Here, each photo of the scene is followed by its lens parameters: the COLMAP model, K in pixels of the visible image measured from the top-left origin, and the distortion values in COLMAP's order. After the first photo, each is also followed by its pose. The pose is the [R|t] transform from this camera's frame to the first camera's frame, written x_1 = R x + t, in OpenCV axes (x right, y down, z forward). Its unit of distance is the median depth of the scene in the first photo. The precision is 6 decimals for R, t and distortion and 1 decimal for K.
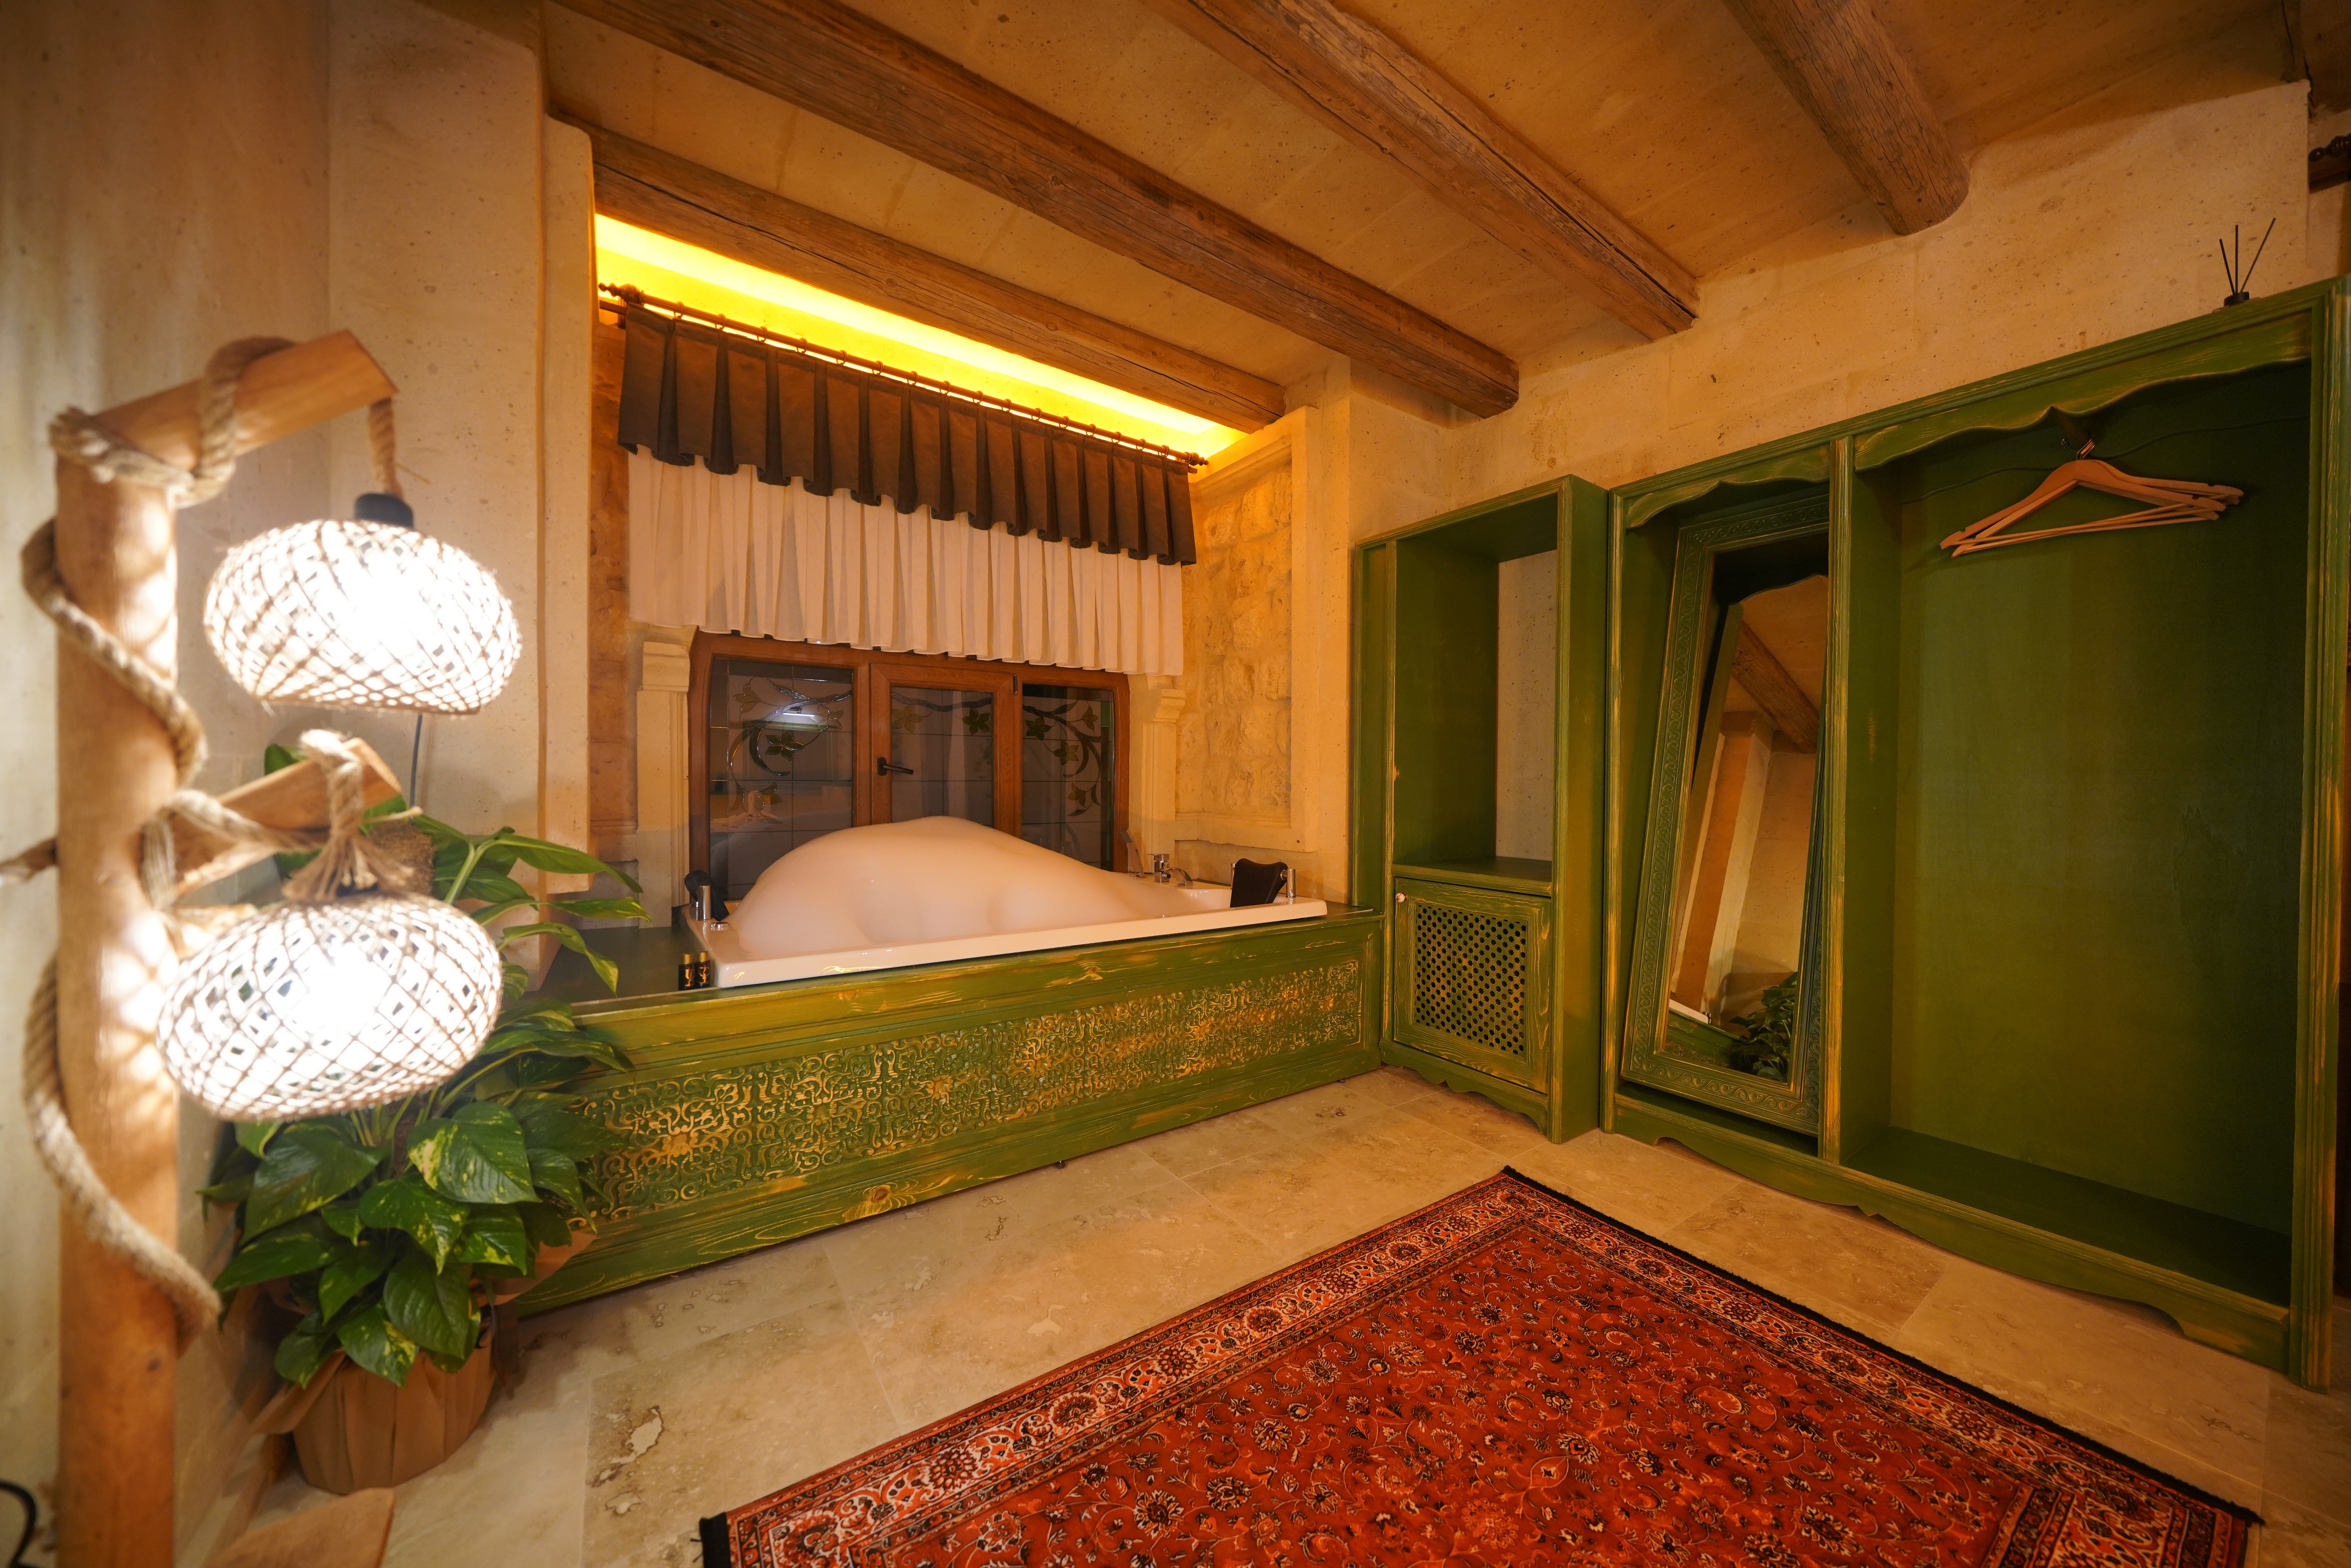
lens RADIAL K [[793.4, 0, 1175.8], [0, 793.4, 786.4], [0, 0, 1]] dist [-0.007864, 0.000583]
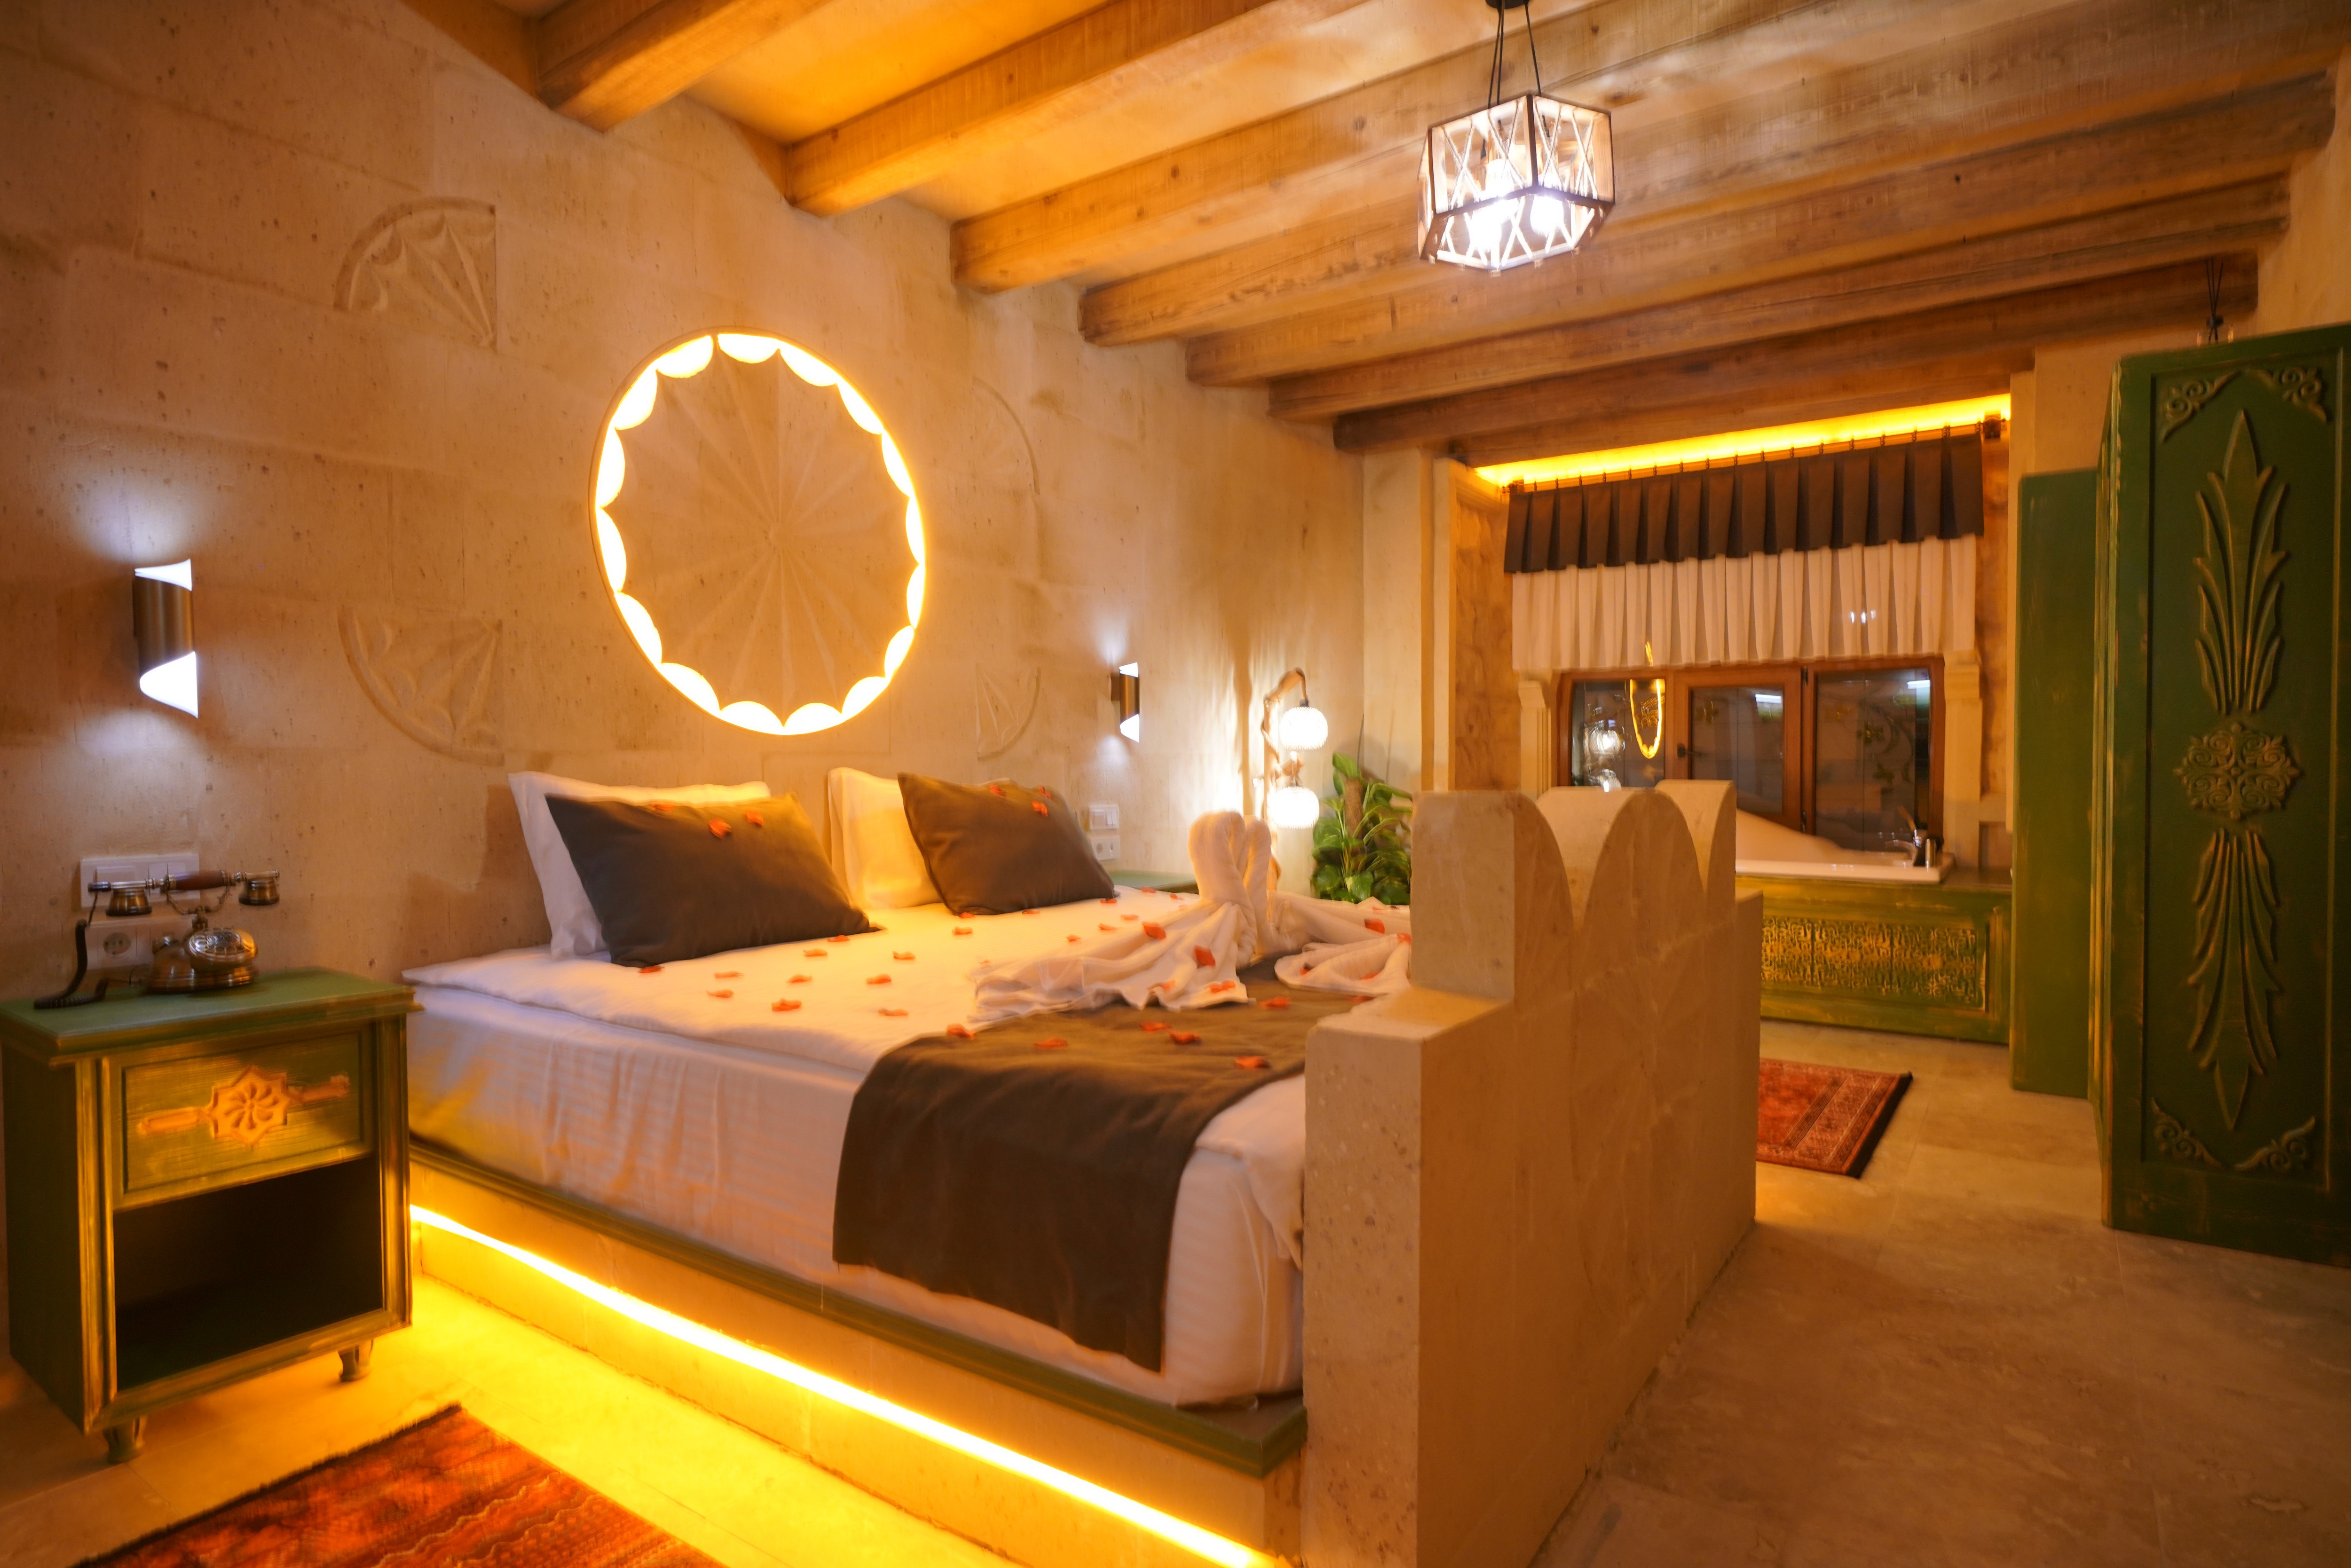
lens RADIAL K [[1249.4, 0, 1174.7], [0, 1249.4, 786.4], [0, 0, 1]] dist [0.002724, -0.000657]
pose [[0.351904, 0.009161, -0.935991, 1.584272], [-0.001526, 0.999956, 0.009213, 0.018319], [0.936035, -0.001813, 0.351903, -0.646852]]
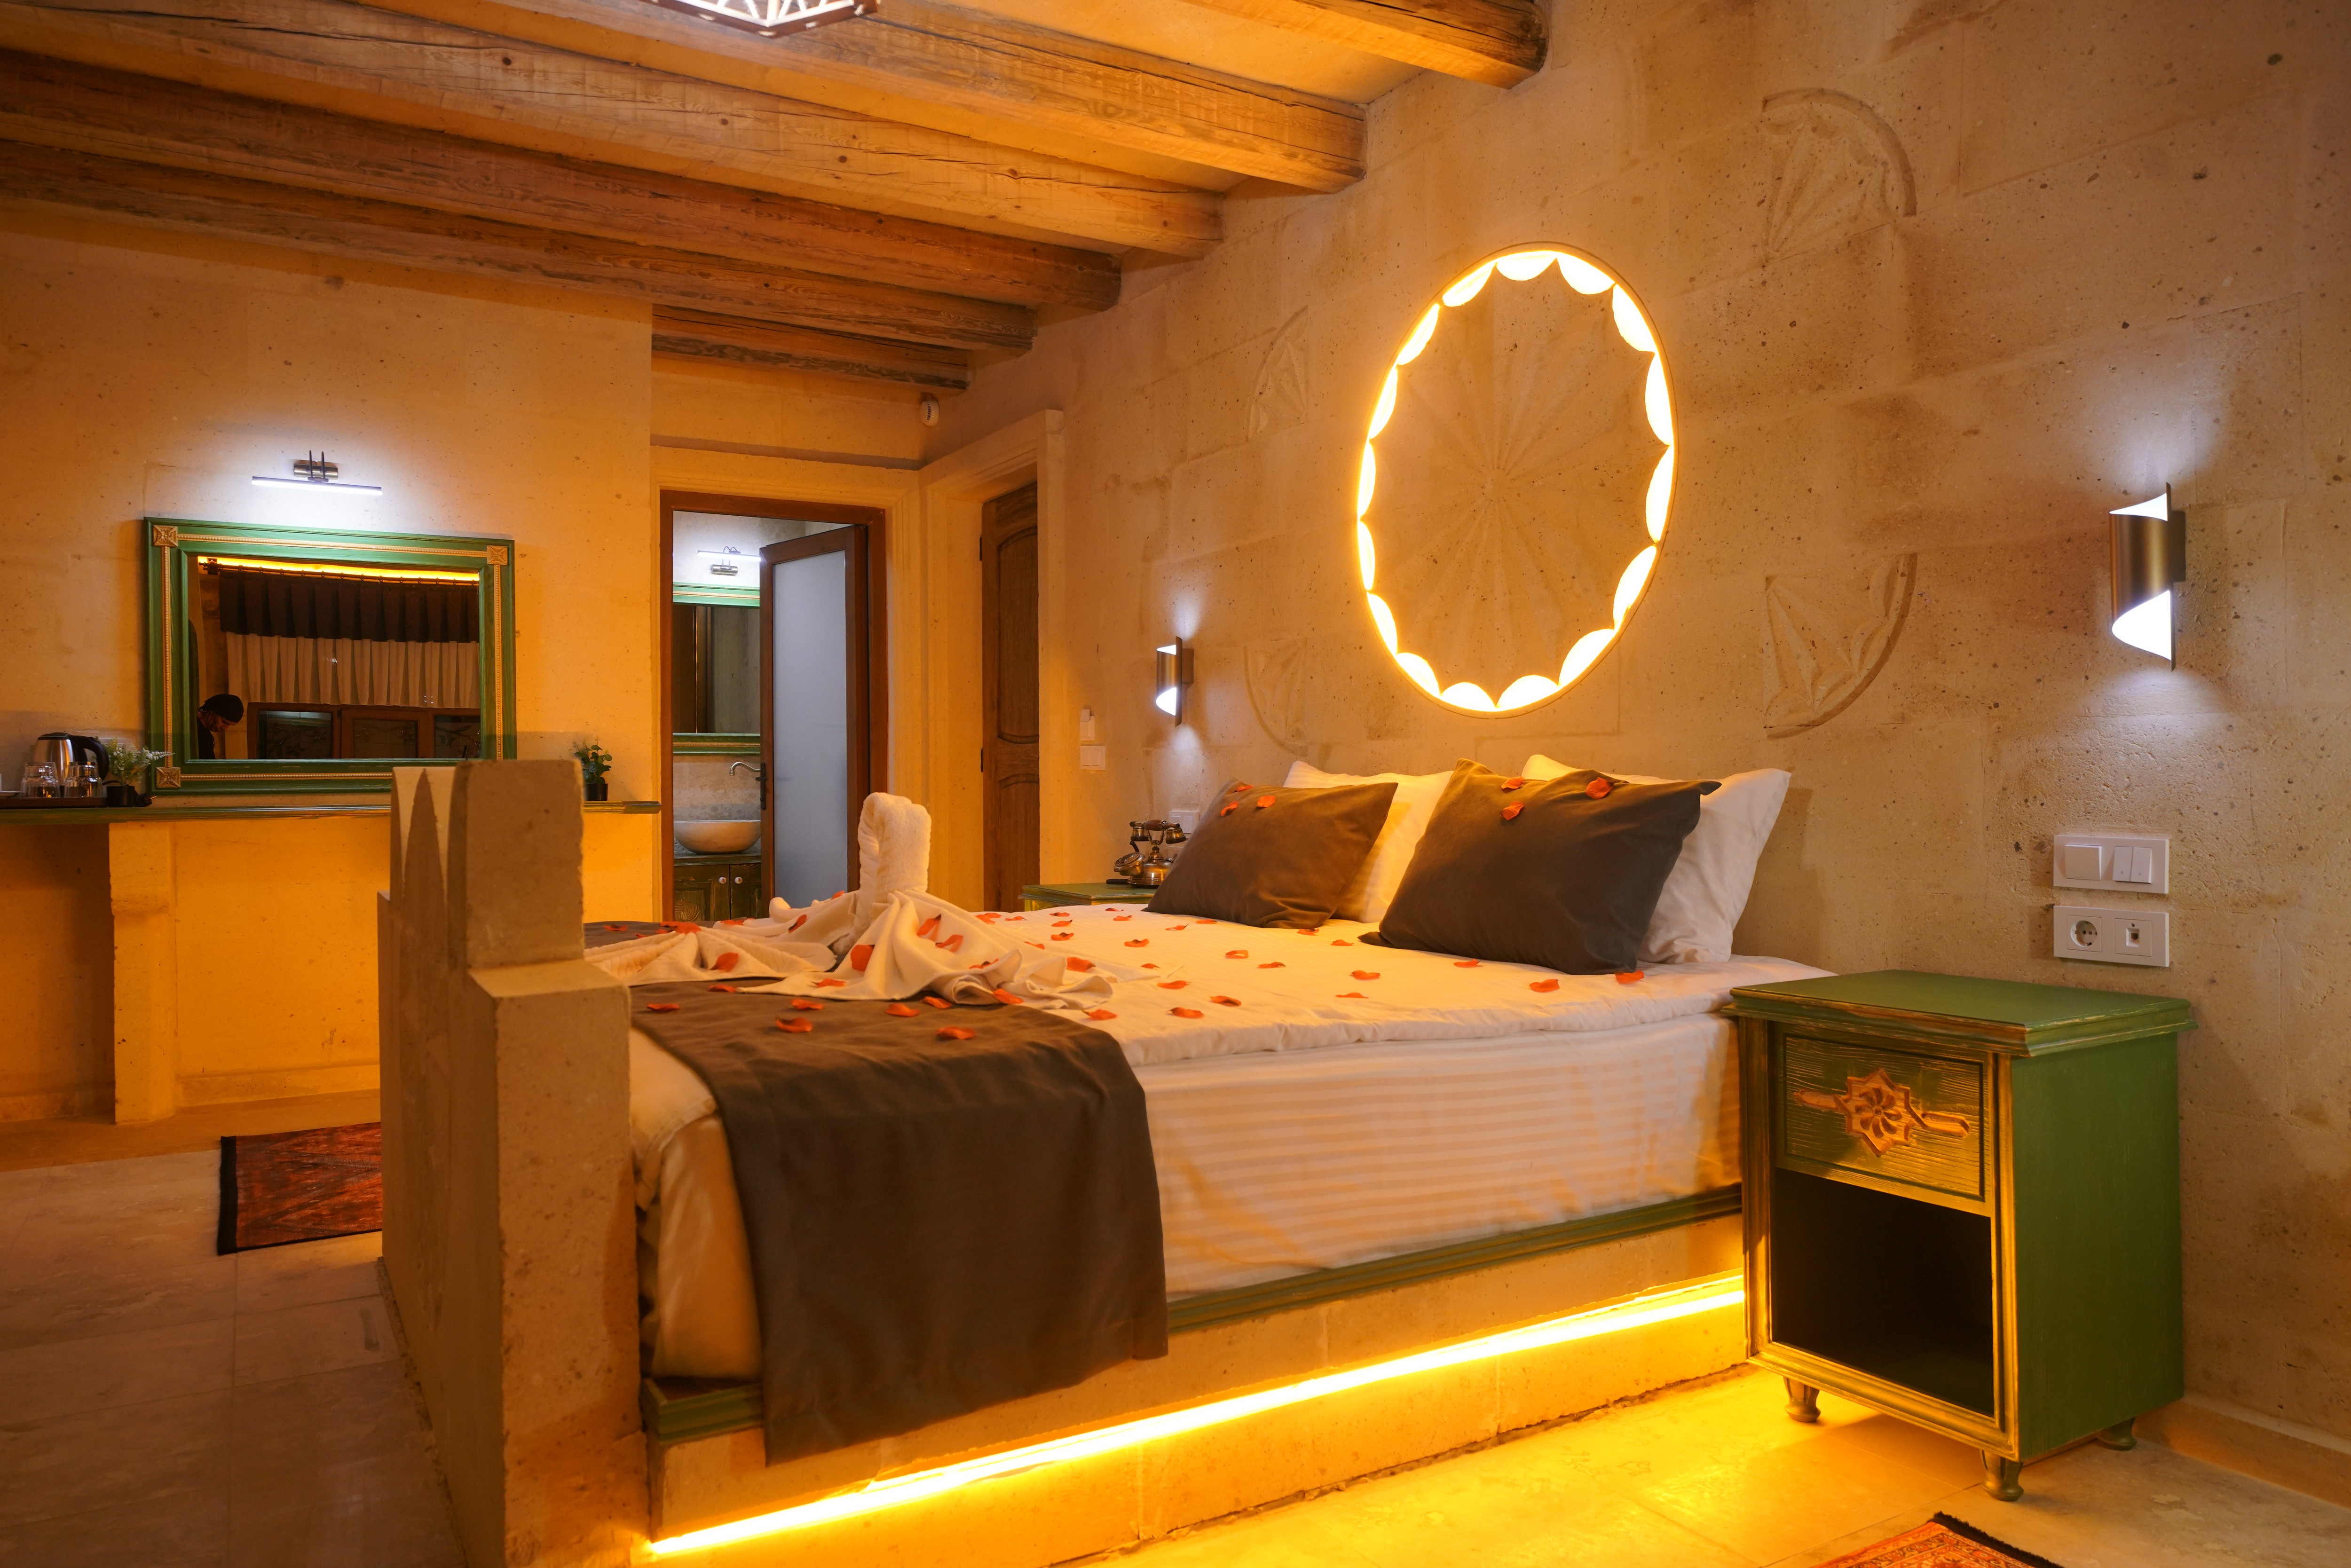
lens RADIAL K [[1564.2, 0, 1163.0], [0, 1564.2, 781.1], [0, 0, 1]] dist [-0.005086, 0.004155]
pose [[-0.997259, -0.005822, 0.073758, 0.358336], [-0.005186, 0.999948, 0.008817, 0.025571], [-0.073805, 0.008410, -0.997237, 0.912101]]
